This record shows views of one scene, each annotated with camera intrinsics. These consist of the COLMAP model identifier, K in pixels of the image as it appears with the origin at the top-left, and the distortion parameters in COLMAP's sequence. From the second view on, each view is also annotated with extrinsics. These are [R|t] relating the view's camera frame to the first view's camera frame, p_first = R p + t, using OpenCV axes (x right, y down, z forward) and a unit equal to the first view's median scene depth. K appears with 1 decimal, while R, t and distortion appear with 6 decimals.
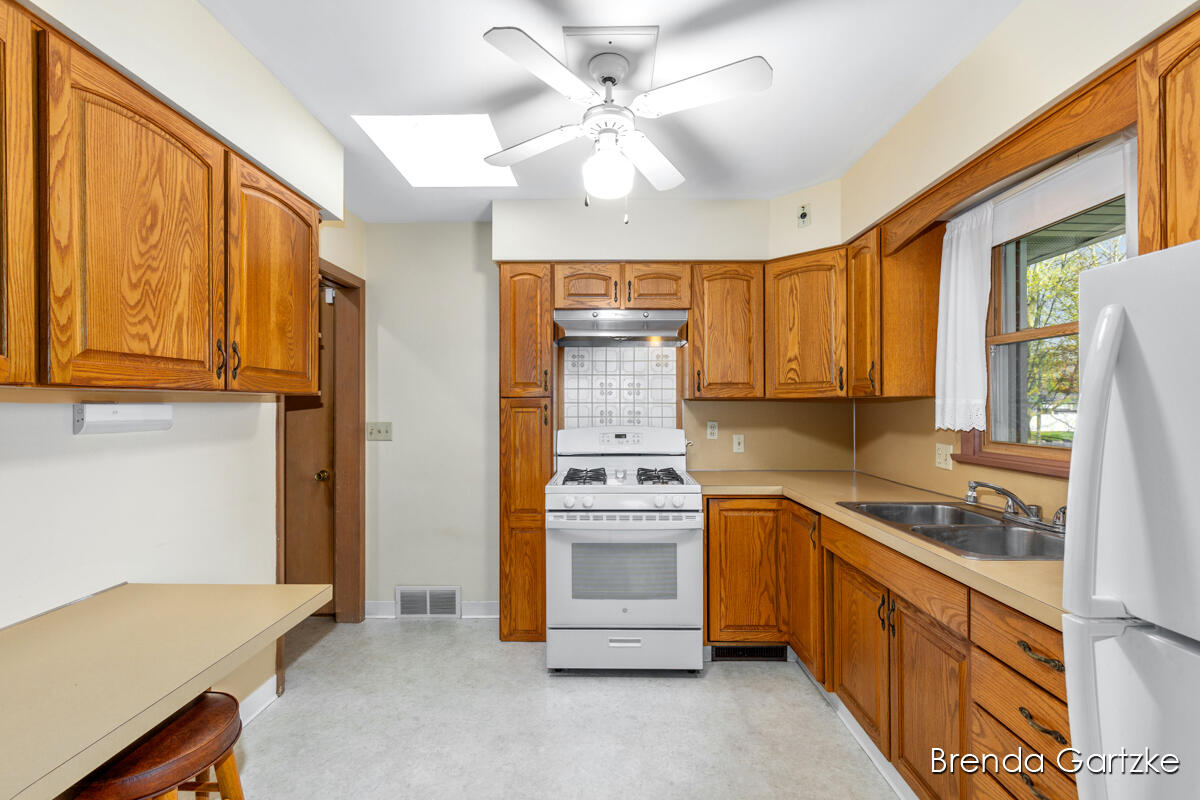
lens RADIAL K [[540.3, 0, 600.0], [0, 540.3, 400.0], [0, 0, 1]] dist [-0.000503, -0.000629]
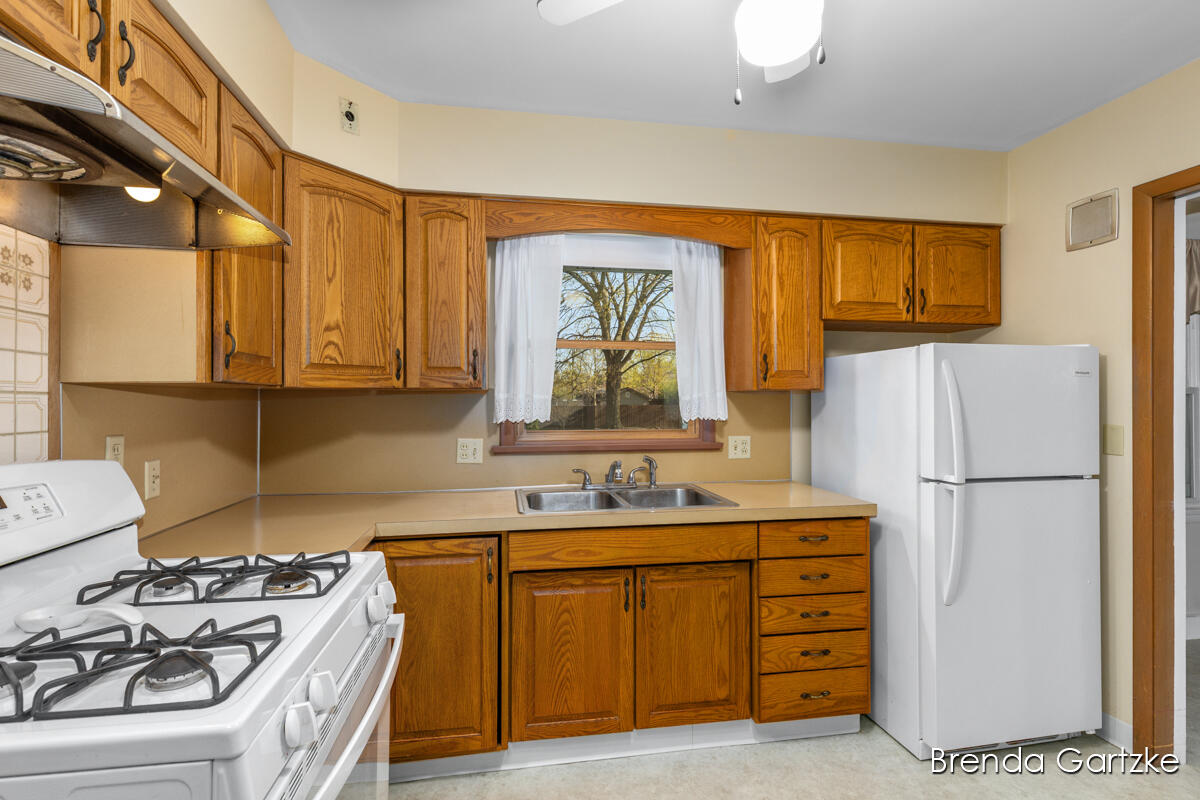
lens RADIAL K [[543.8, 0, 597.4], [0, 543.8, 396.2], [0, 0, 1]] dist [-0.001956, -0.000835]
pose [[-0.176191, 0.006005, 0.984338, -0.354175], [-0.010010, 0.999919, -0.007891, 0.008767], [-0.984305, -0.011243, -0.176117, 0.852022]]
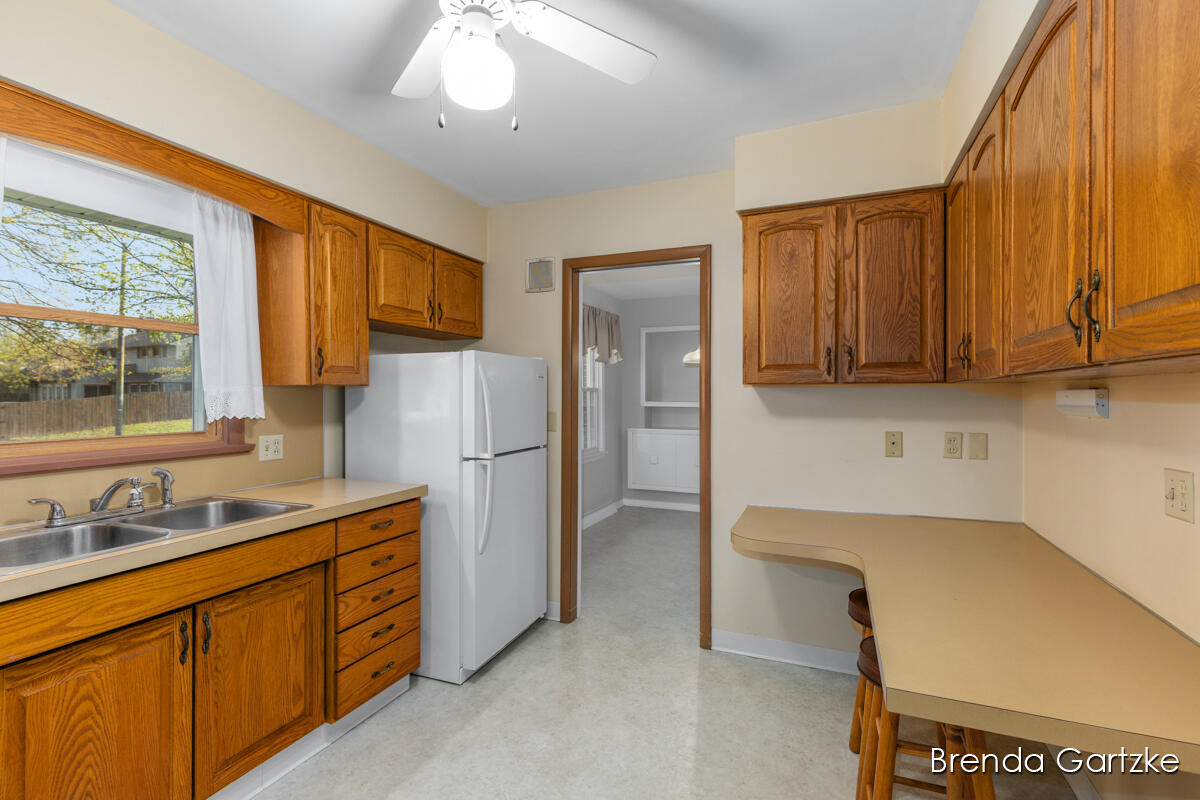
lens RADIAL K [[540.3, 0, 600.0], [0, 540.3, 400.0], [0, 0, 1]] dist [-0.000503, -0.000629]
pose [[-0.926811, -0.003223, 0.375515, -0.262784], [-0.003556, 0.999994, -0.000193, 0.010707], [-0.375512, -0.001514, -0.926816, 1.045832]]
